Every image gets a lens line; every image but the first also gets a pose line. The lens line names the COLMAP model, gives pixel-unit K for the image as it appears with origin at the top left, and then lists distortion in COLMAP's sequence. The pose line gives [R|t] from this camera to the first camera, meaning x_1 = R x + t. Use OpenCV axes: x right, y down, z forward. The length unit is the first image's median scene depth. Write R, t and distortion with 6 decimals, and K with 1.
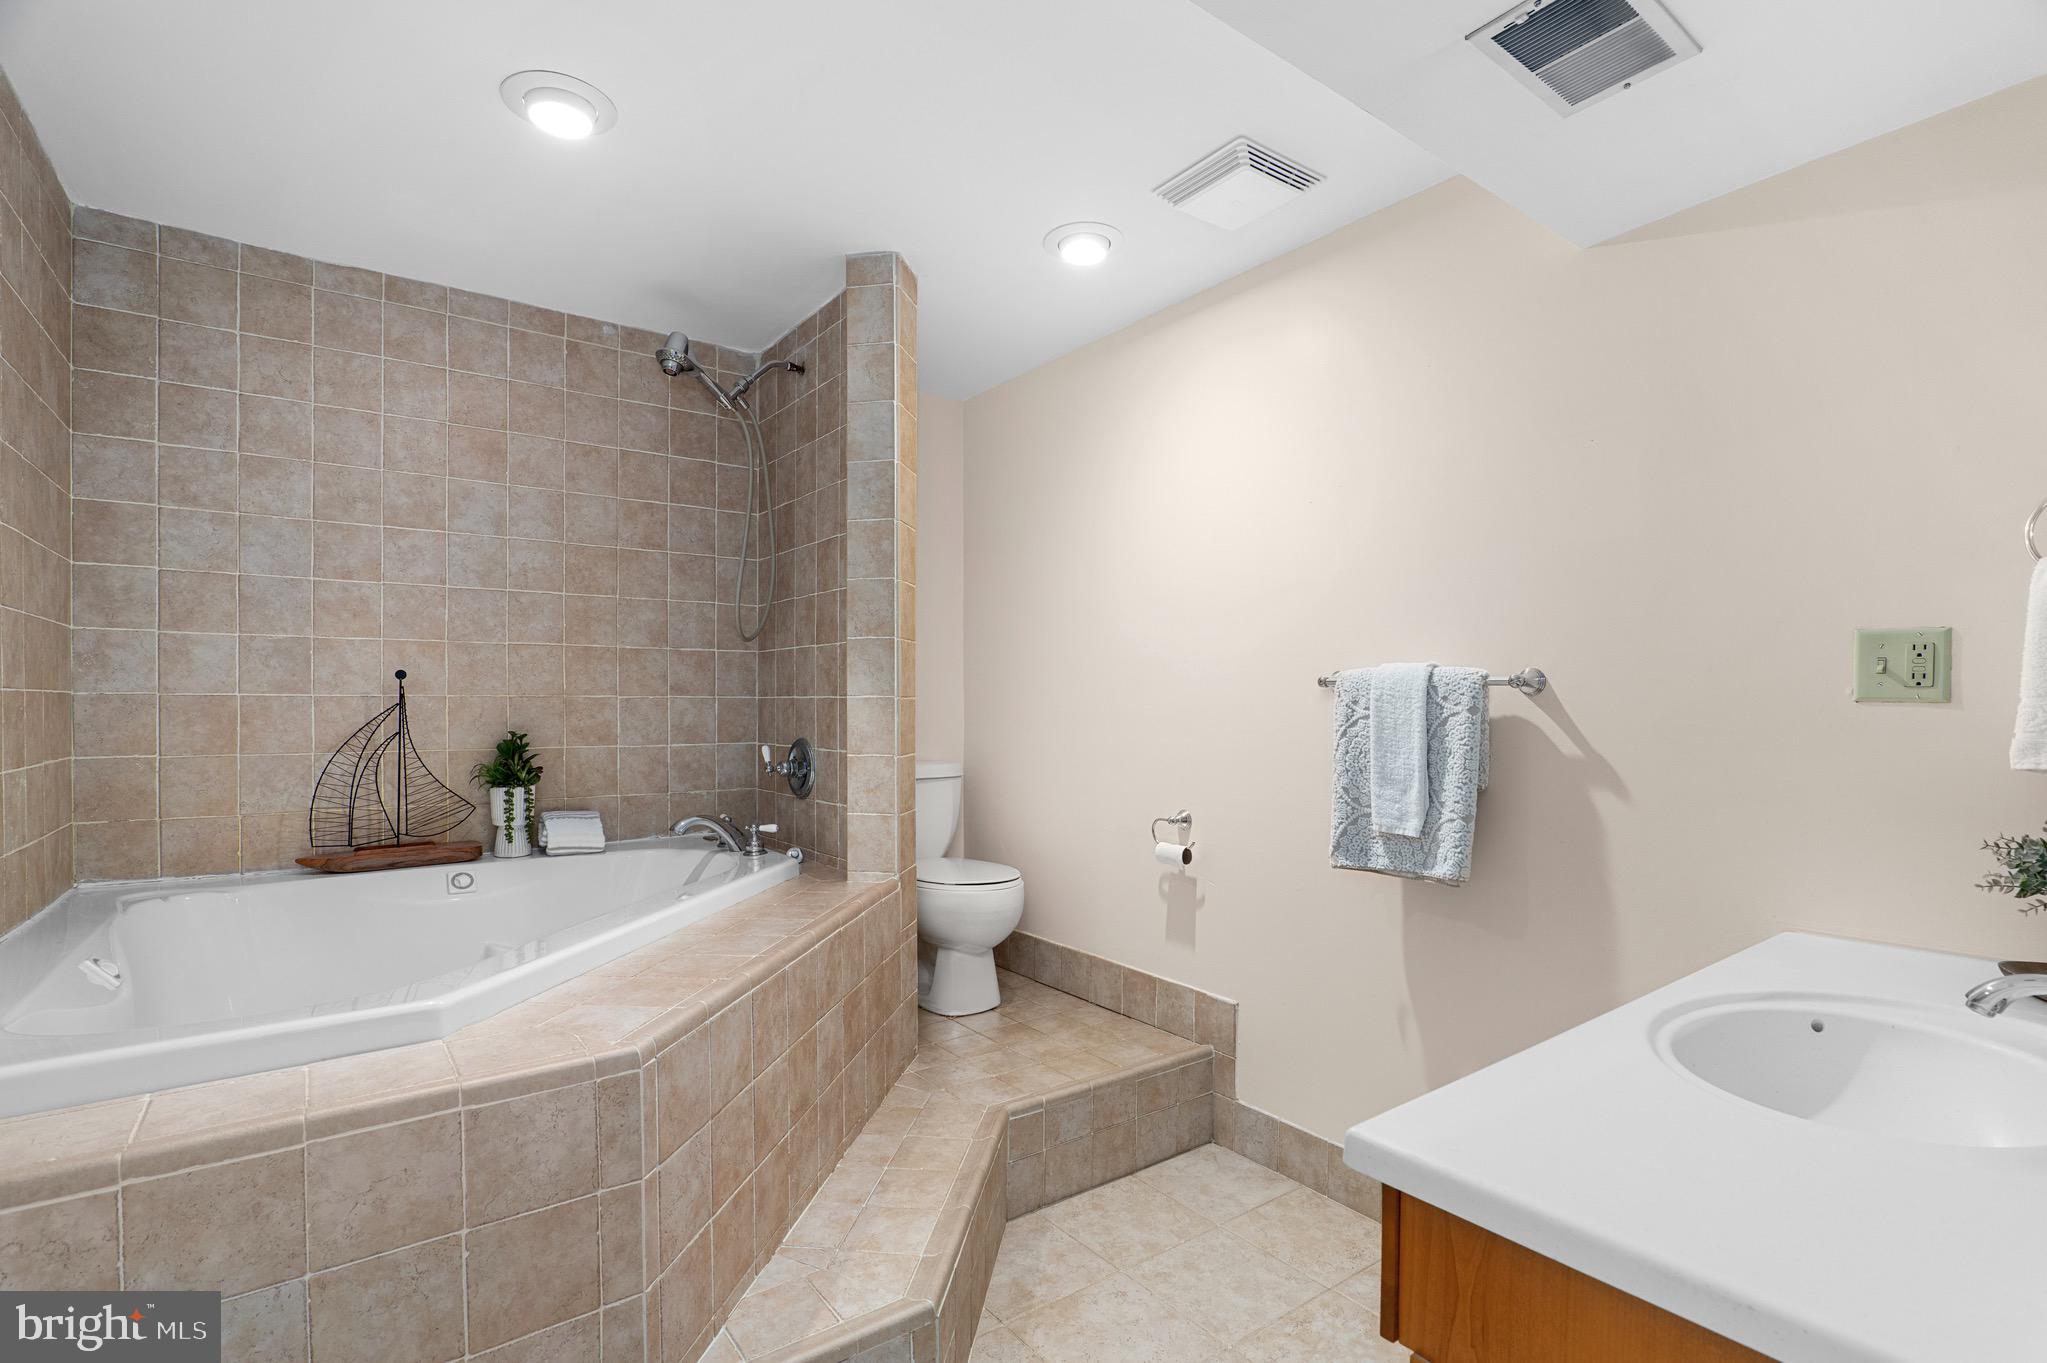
lens RADIAL K [[932.3, 0, 1031.8], [0, 932.3, 712.7], [0, 0, 1]] dist [-0.013054, 0.000036]
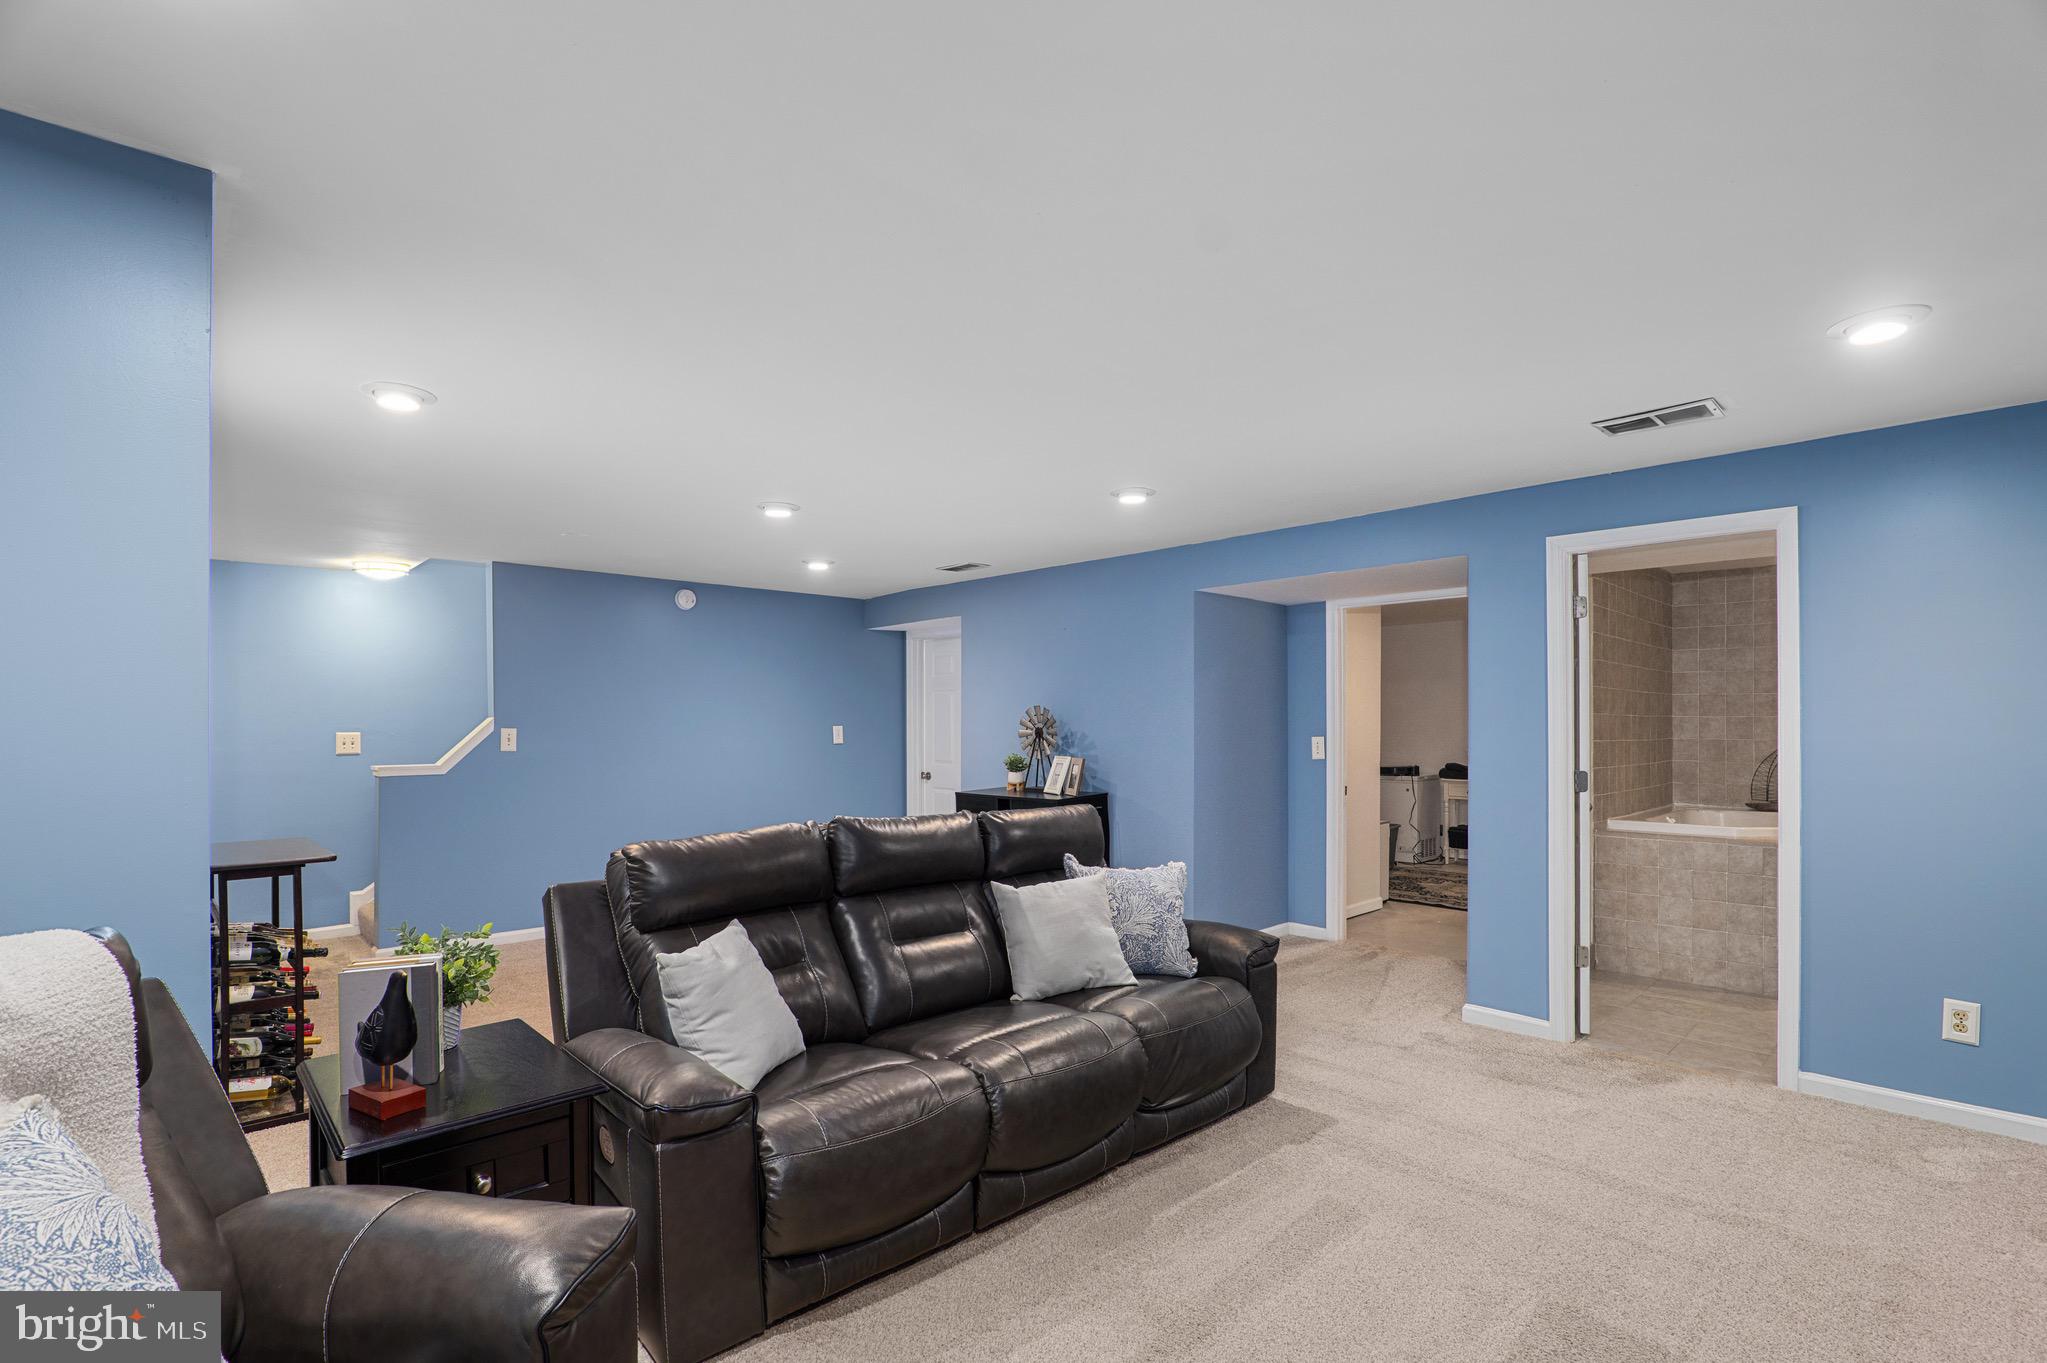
lens RADIAL K [[980.2, 0, 1030.8], [0, 980.2, 721.6], [0, 0, 1]] dist [-0.014537, 0.000309]
pose [[0.130770, 0.001219, -0.991412, 1.702226], [-0.006652, 0.999978, 0.000353, -0.060714], [0.991390, 0.006549, 0.130775, -1.385642]]
